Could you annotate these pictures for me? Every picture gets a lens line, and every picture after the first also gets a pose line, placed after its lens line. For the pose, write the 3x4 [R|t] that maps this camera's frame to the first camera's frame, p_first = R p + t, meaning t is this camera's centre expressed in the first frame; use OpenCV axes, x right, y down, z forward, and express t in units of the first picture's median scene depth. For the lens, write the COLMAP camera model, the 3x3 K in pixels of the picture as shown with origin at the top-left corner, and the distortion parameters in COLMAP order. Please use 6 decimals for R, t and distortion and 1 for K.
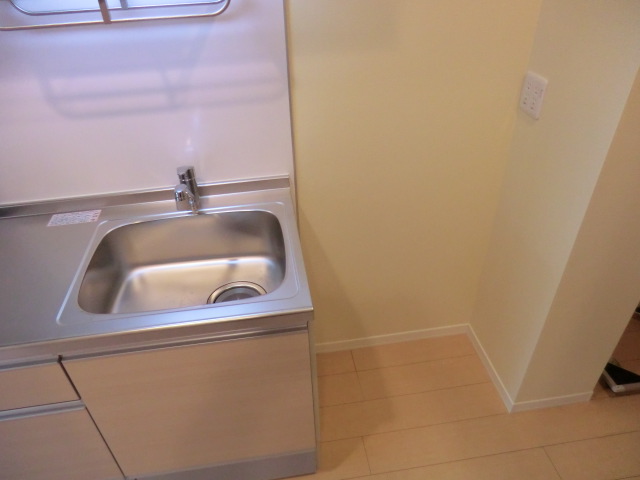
lens RADIAL K [[462.5, 0, 320.7], [0, 462.5, 242.7], [0, 0, 1]] dist [-0.113412, 0.142006]
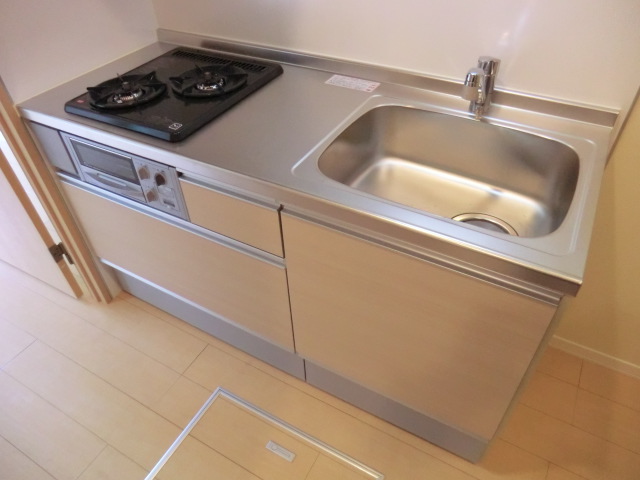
lens RADIAL K [[462.5, 0, 320.7], [0, 462.5, 242.7], [0, 0, 1]] dist [-0.113412, 0.142006]
pose [[0.787288, 0.417359, -0.453860, -0.032937], [-0.355725, 0.908680, 0.218542, 0.059856], [0.503624, -0.010606, 0.863858, 0.154401]]
